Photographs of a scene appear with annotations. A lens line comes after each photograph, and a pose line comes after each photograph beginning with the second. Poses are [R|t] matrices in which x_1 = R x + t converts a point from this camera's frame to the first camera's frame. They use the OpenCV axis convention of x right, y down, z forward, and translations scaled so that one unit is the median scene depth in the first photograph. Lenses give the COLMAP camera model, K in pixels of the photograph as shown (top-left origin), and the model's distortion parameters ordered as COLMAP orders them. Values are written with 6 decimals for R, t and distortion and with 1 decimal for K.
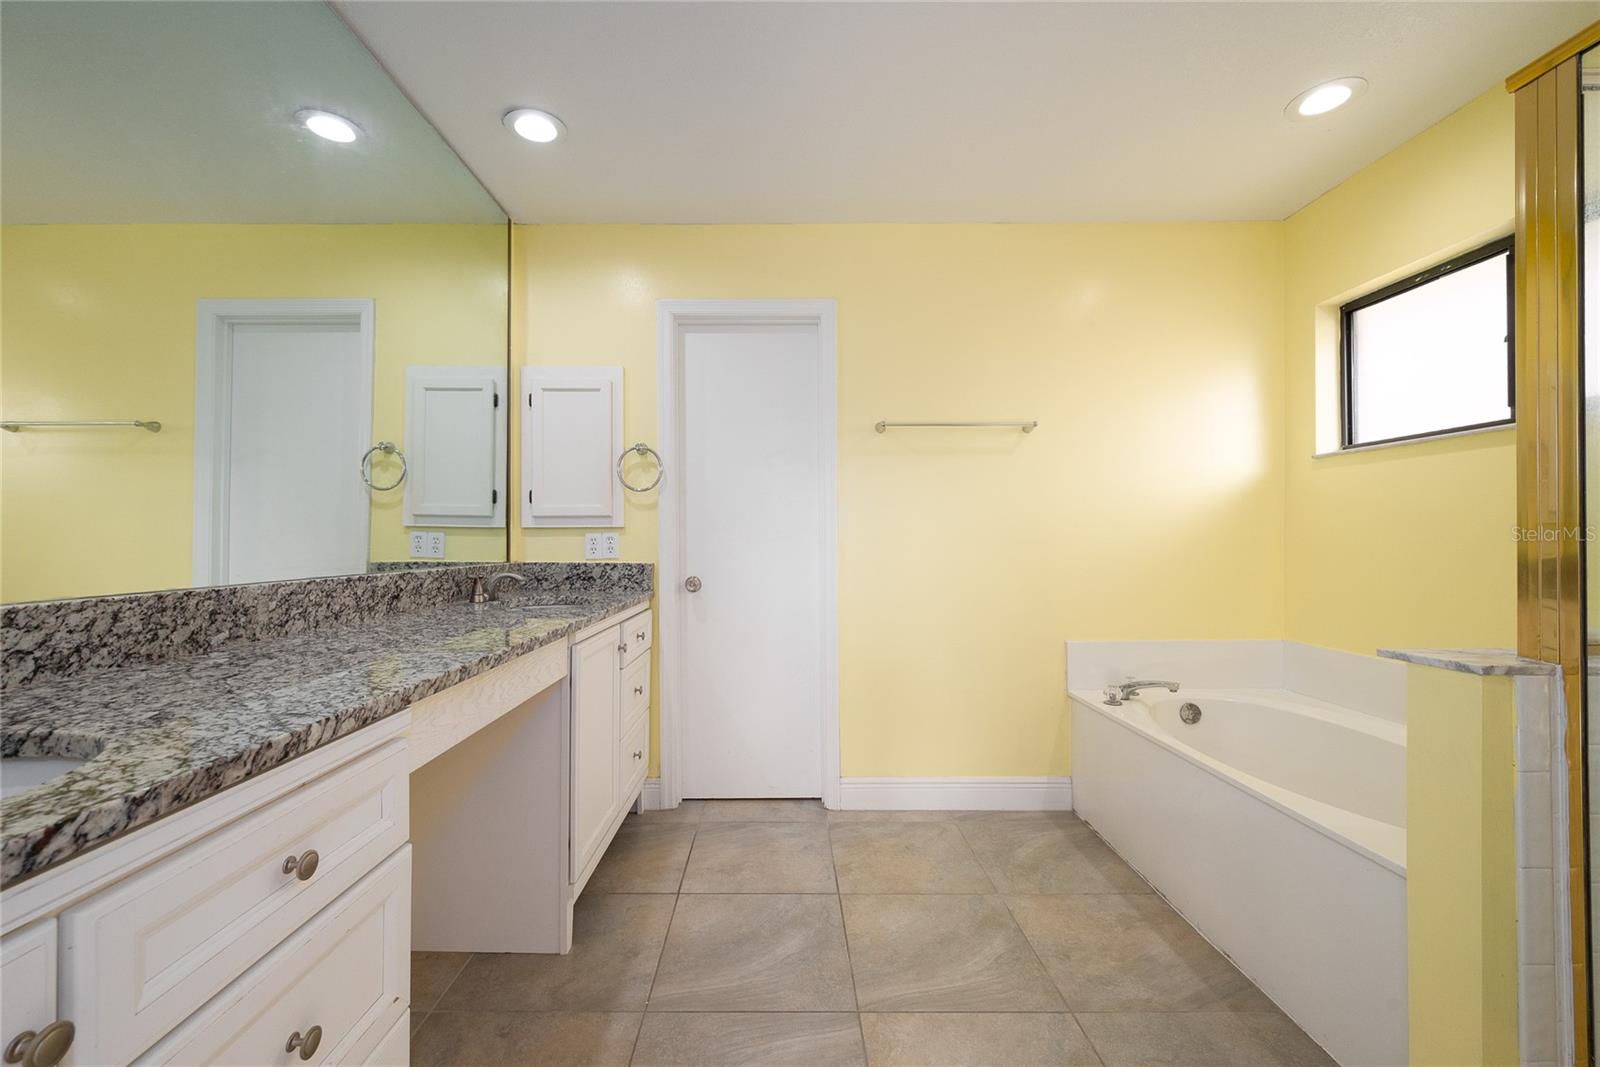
lens RADIAL K [[637.2, 0, 780.9], [0, 637.2, 535.9], [0, 0, 1]] dist [-0.000963, 0.000161]
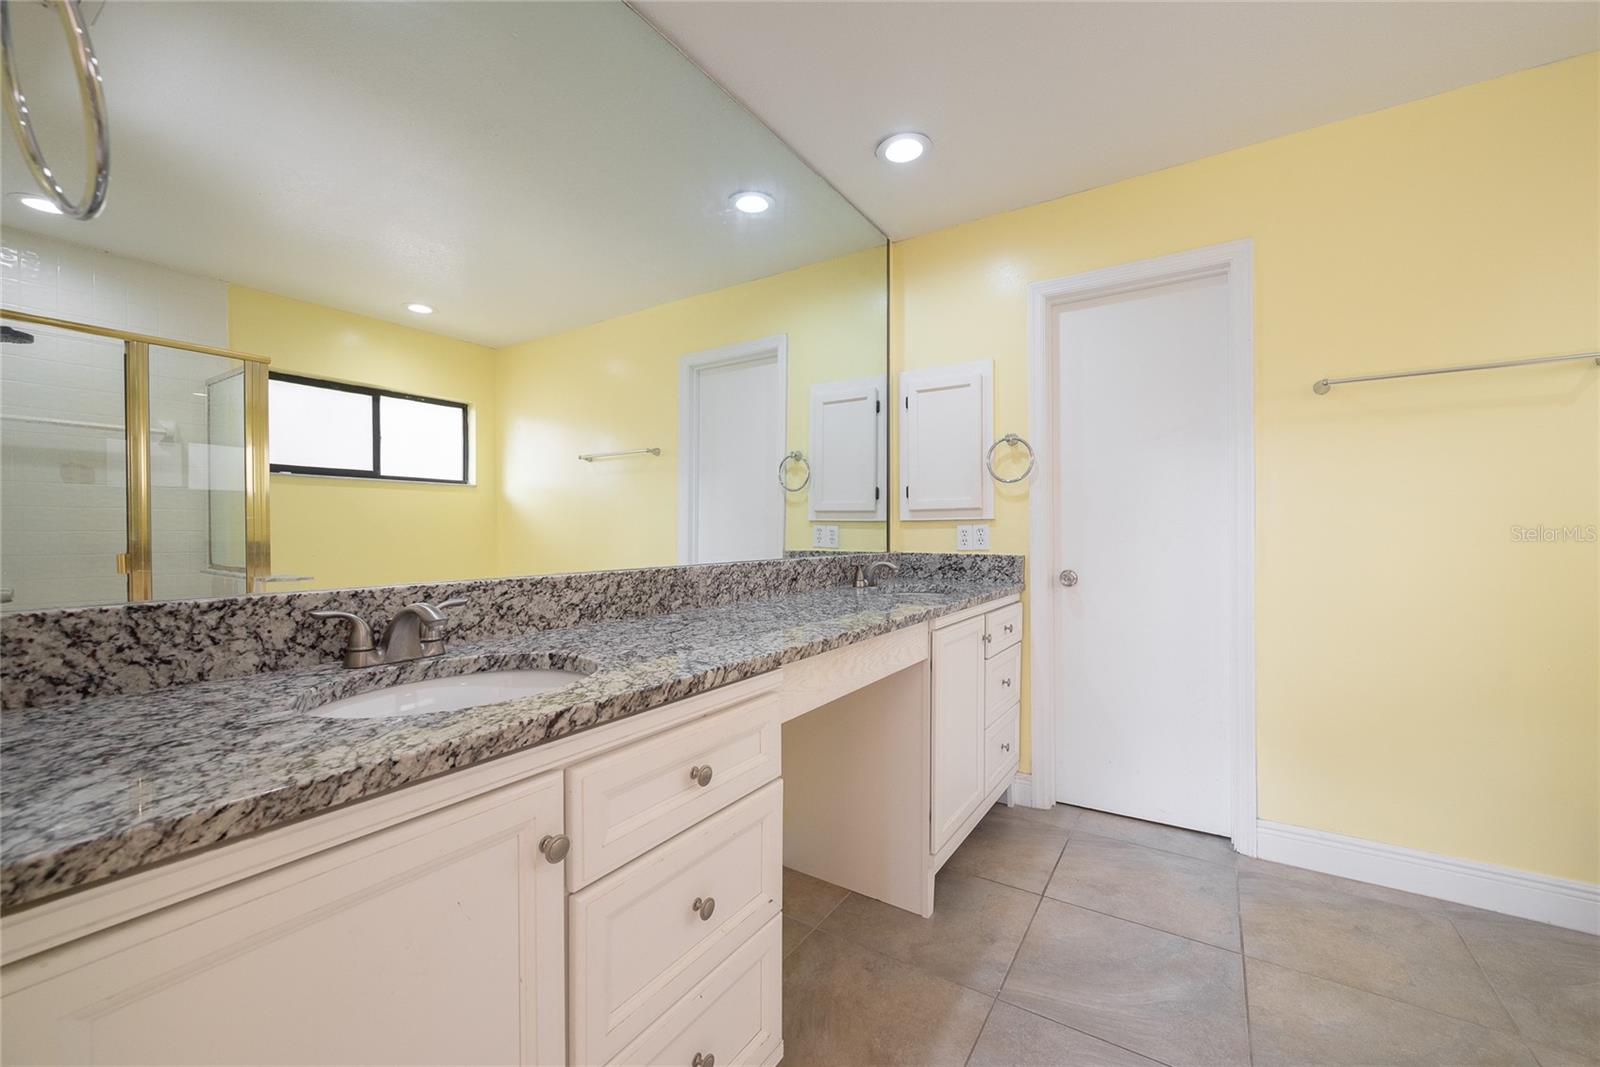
lens RADIAL K [[631.3, 0, 805.9], [0, 631.3, 535.6], [0, 0, 1]] dist [-0.000872, 0.000087]
pose [[0.843636, -0.000018, -0.536915, 0.049410], [0.006396, 0.999929, 0.010016, 0.000865], [0.536877, -0.011884, 0.843577, 0.001687]]
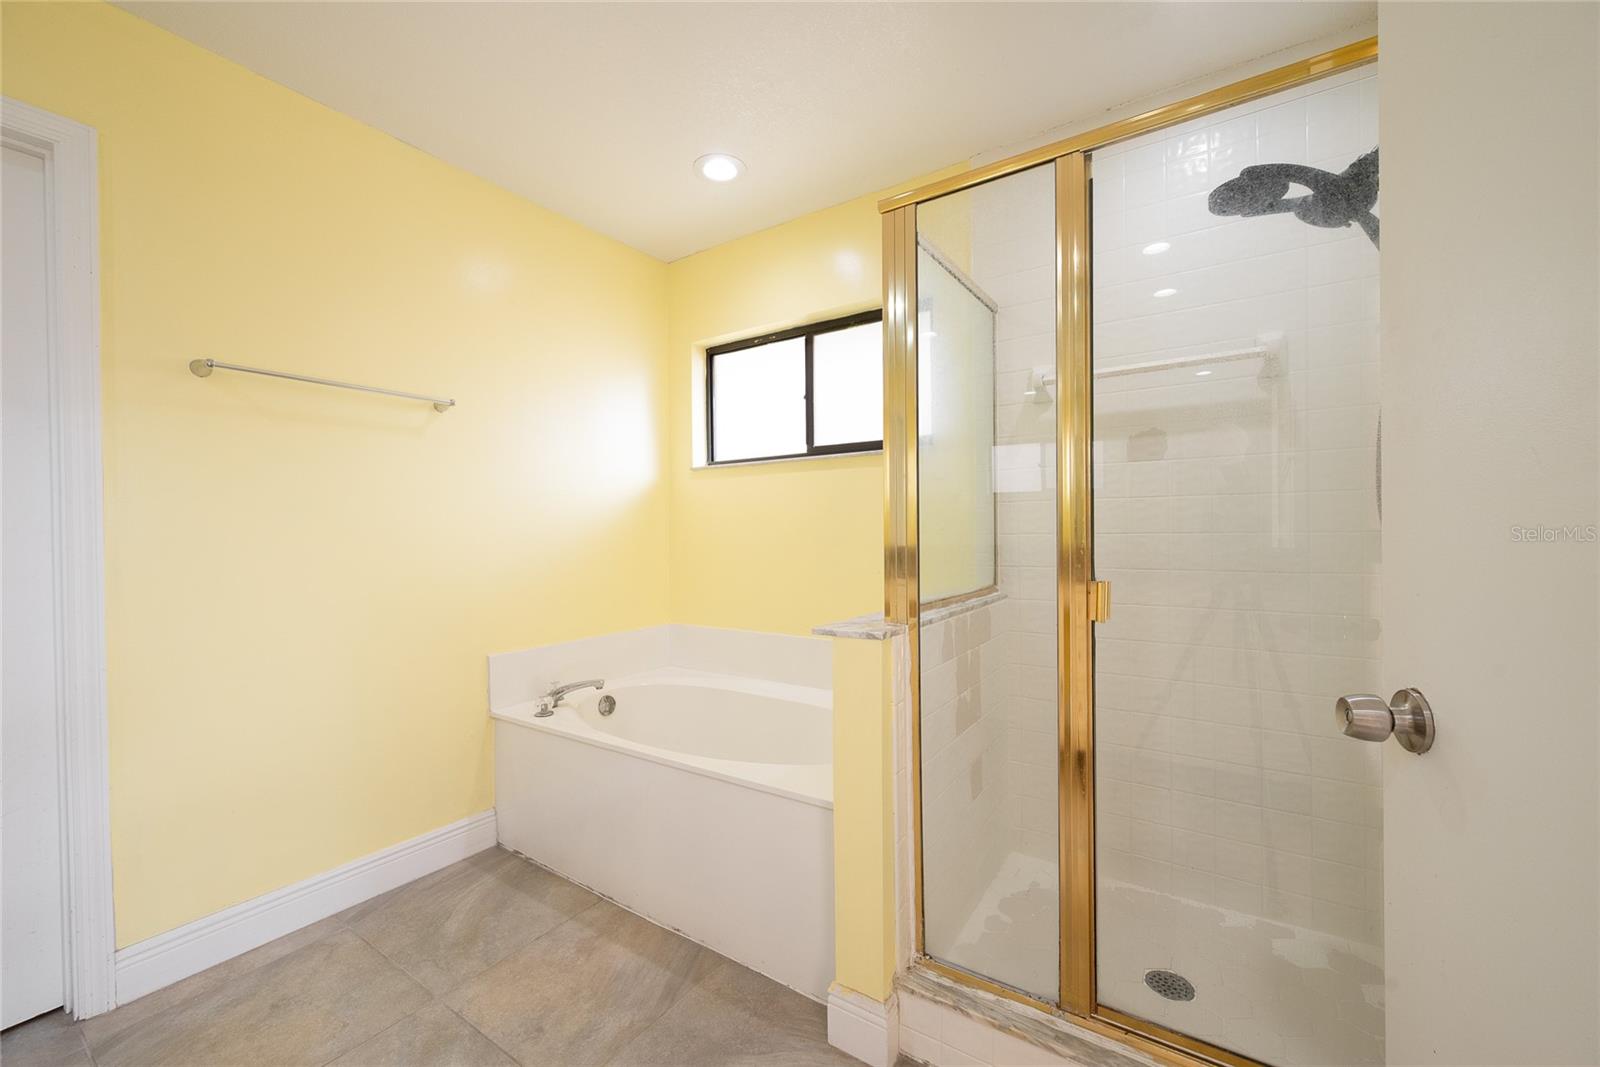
lens RADIAL K [[631.3, 0, 805.9], [0, 631.3, 535.6], [0, 0, 1]] dist [-0.000872, 0.000087]
pose [[0.554997, -0.006621, 0.831826, -0.042622], [0.004319, 0.999978, 0.005077, -0.003965], [-0.831841, 0.000775, 0.555013, 0.191287]]
